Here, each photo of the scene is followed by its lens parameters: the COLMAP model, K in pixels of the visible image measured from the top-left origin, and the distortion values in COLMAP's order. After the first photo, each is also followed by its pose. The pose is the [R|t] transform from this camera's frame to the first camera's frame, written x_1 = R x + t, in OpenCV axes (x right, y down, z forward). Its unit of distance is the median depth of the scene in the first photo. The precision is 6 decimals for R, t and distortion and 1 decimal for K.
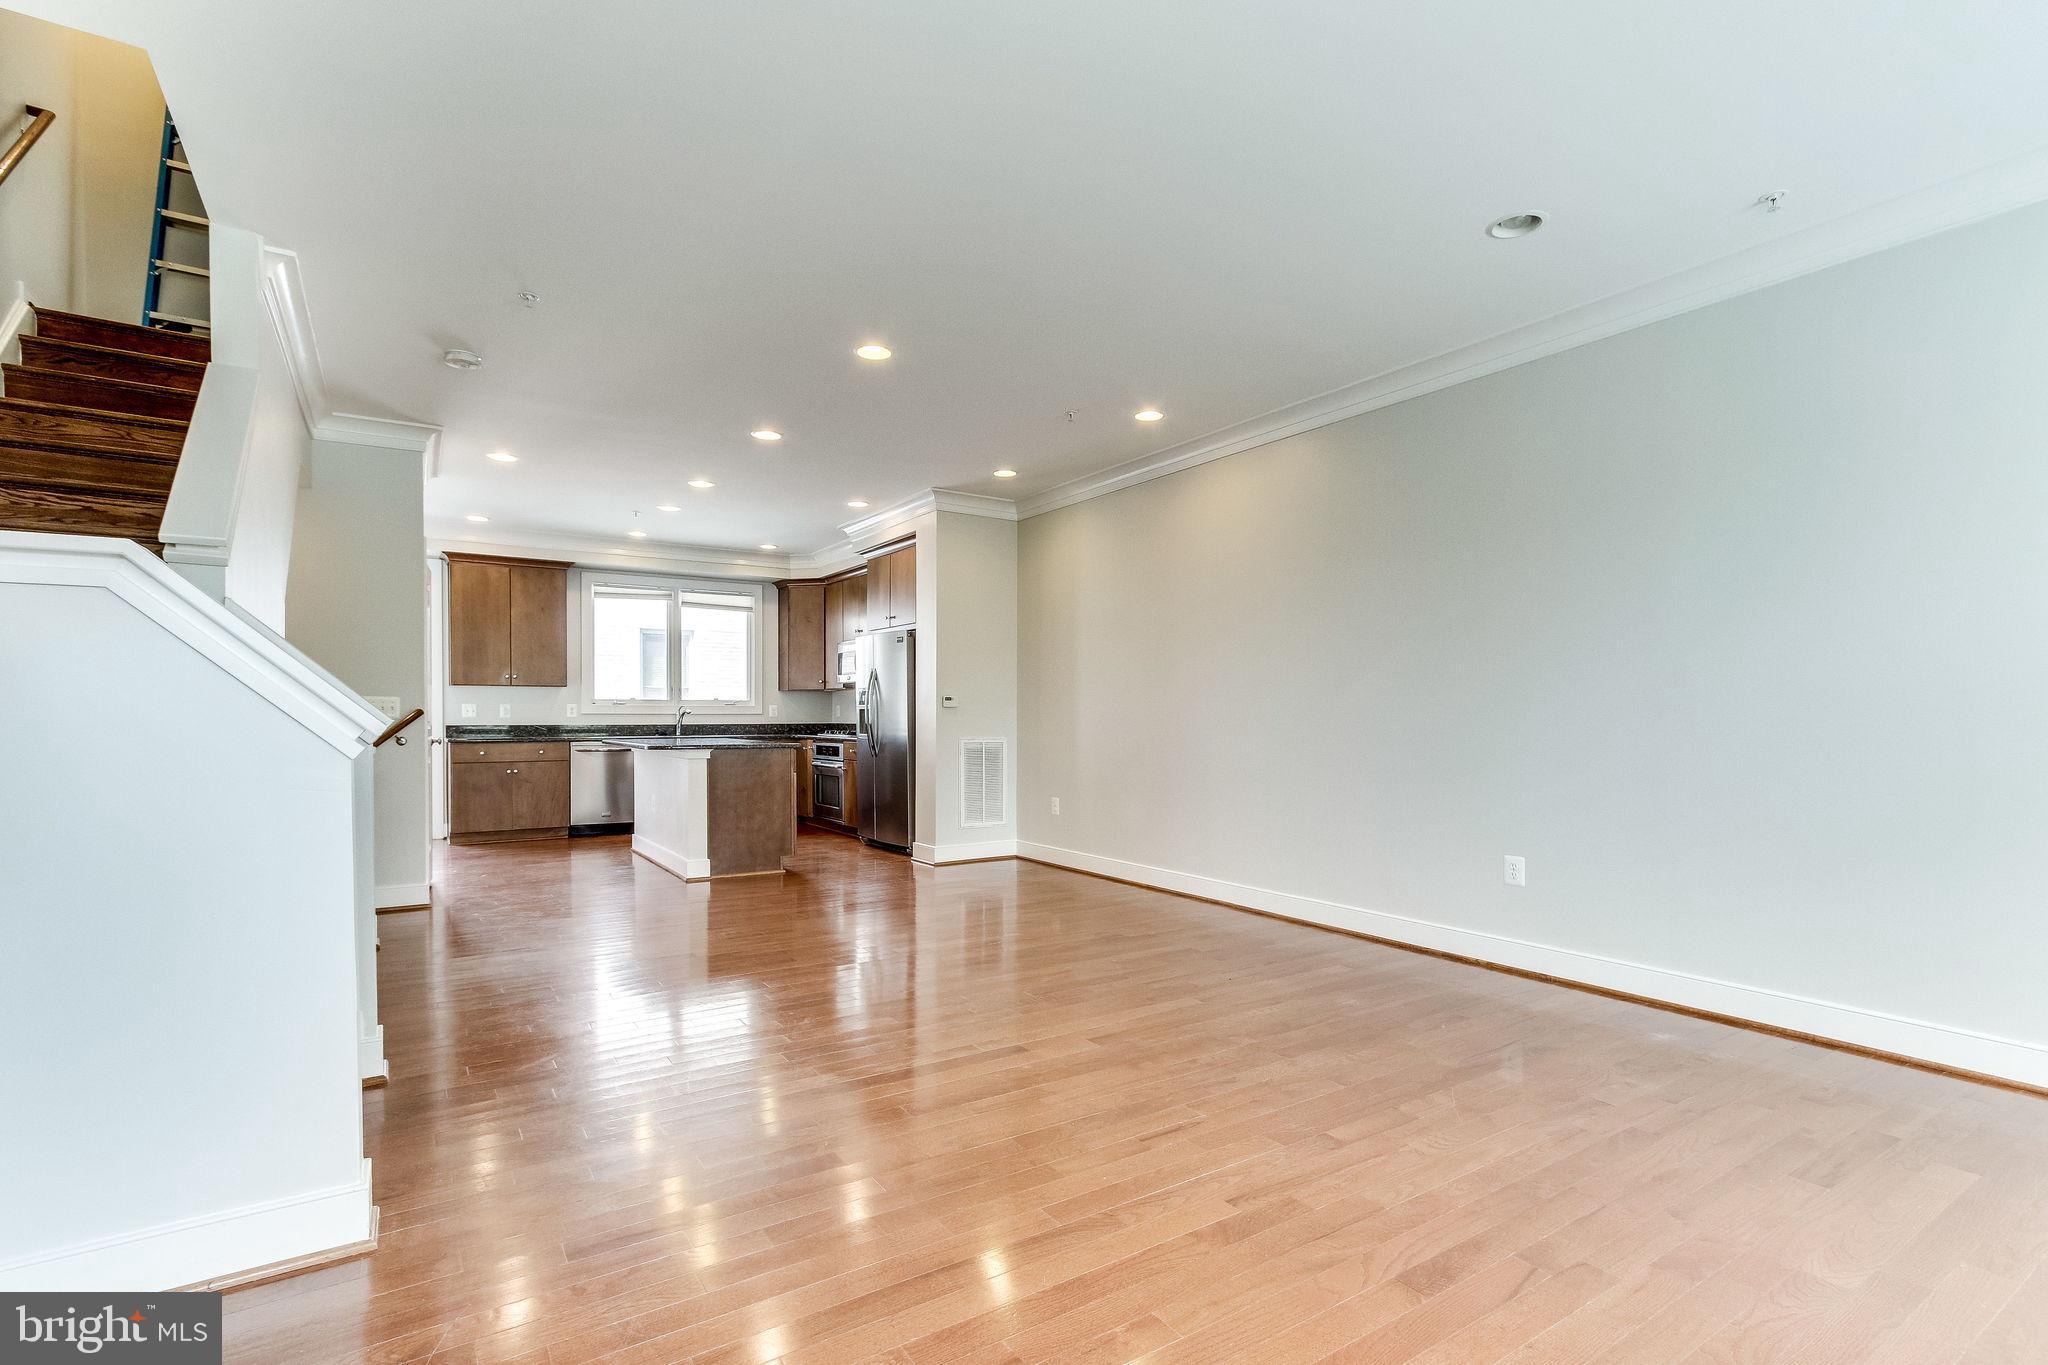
lens RADIAL K [[954.2, 0, 1009.5], [0, 954.2, 729.5], [0, 0, 1]] dist [-0.002154, 0.004343]
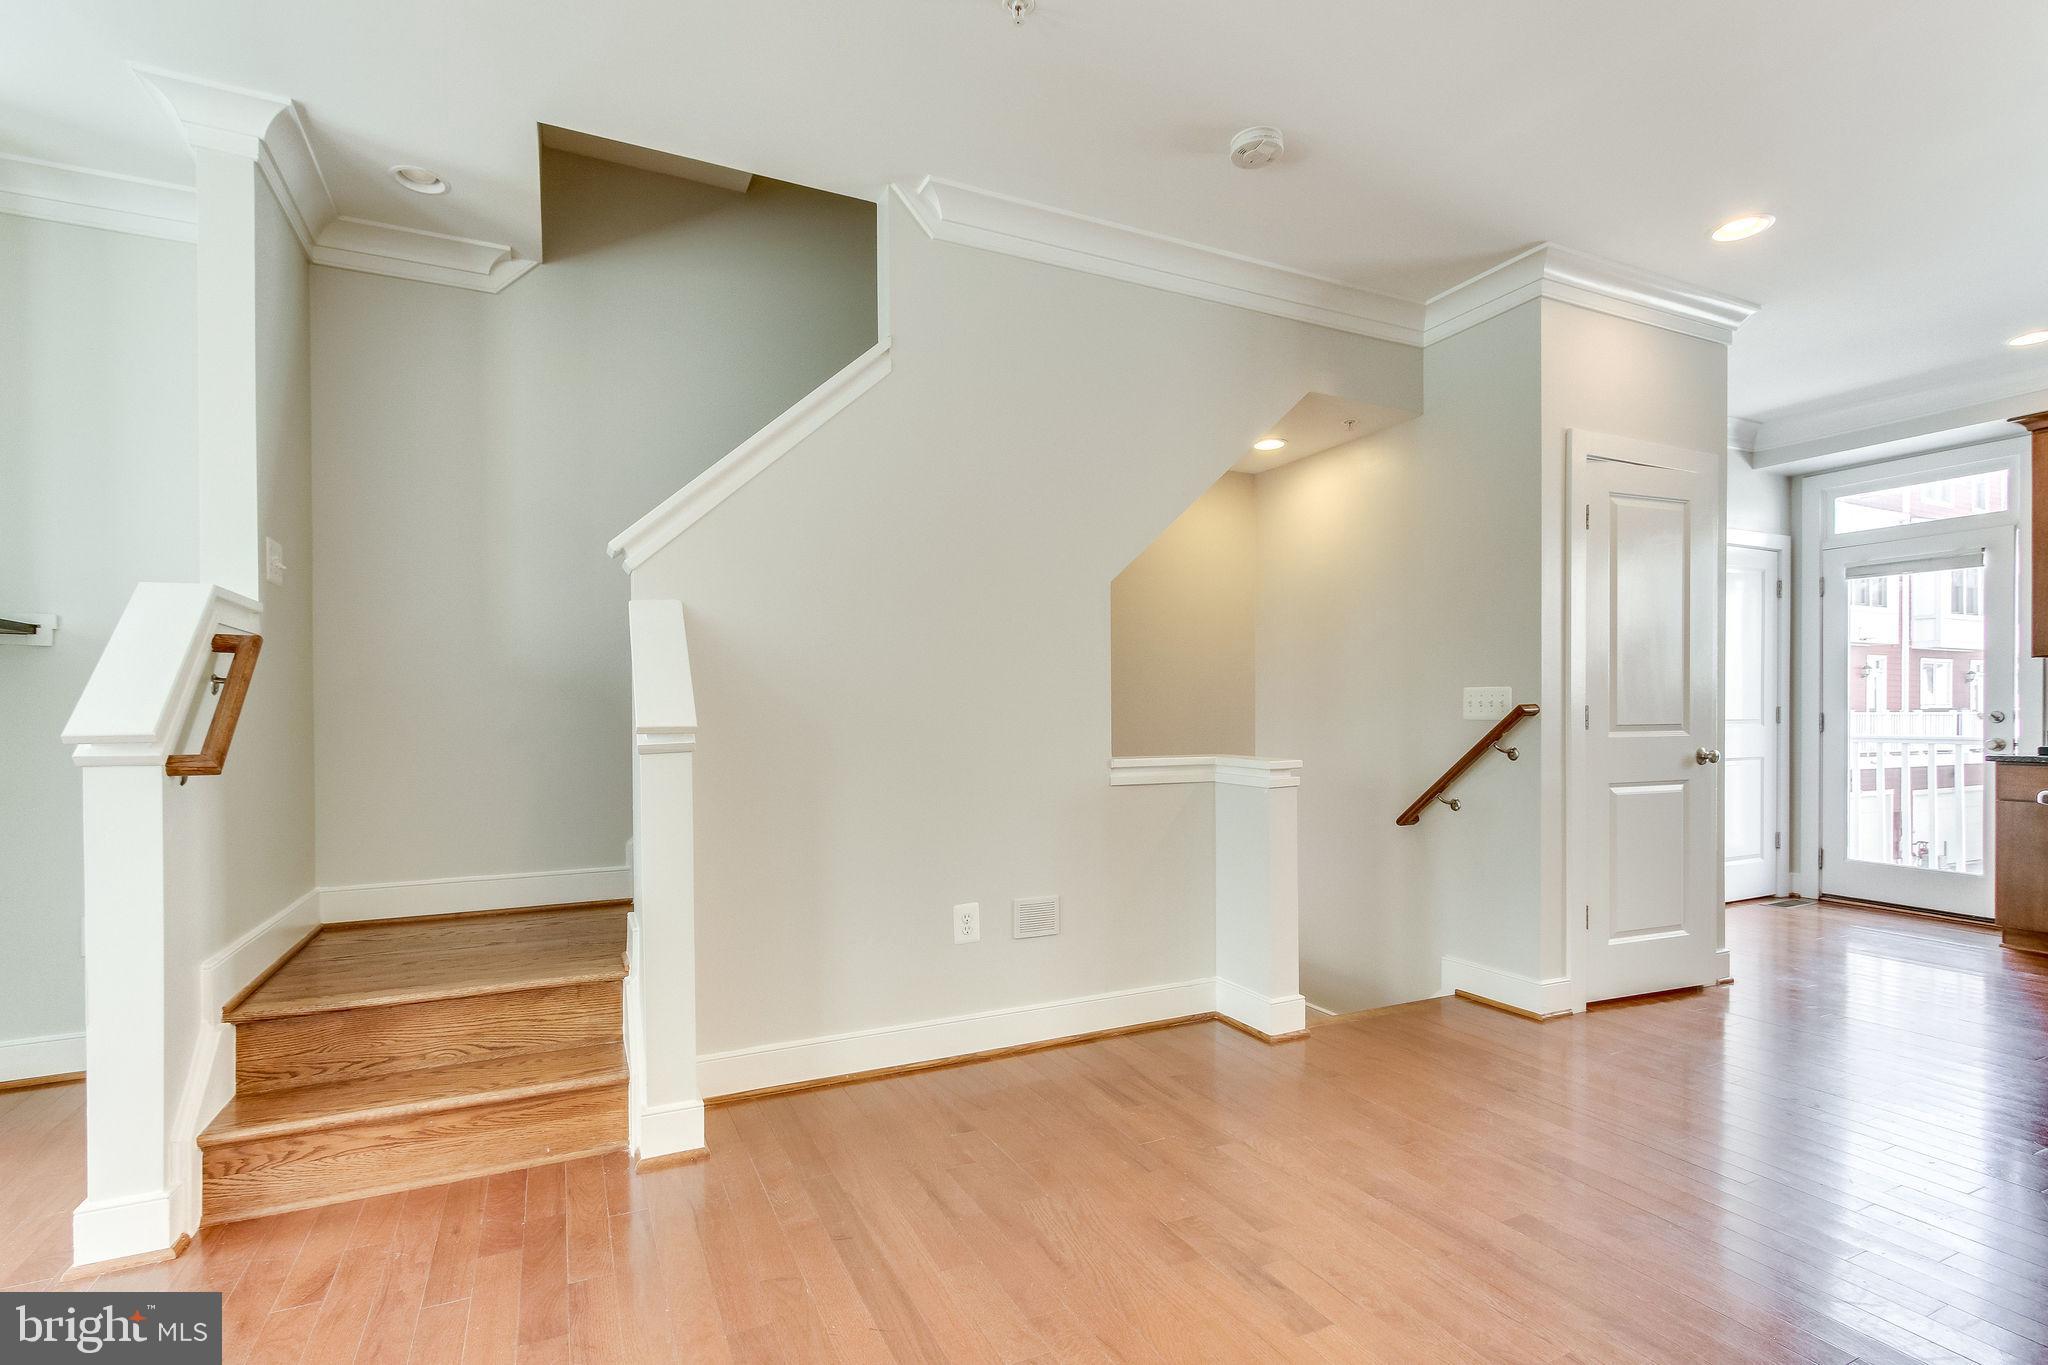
lens RADIAL K [[954.2, 0, 1001.8], [0, 954.2, 722.8], [0, 0, 1]] dist [-0.002154, 0.004343]
pose [[-0.131443, 0.005875, -0.991306, 0.044341], [-0.009454, 0.999930, 0.007180, -0.008119], [0.991279, 0.010316, -0.131378, 0.541078]]
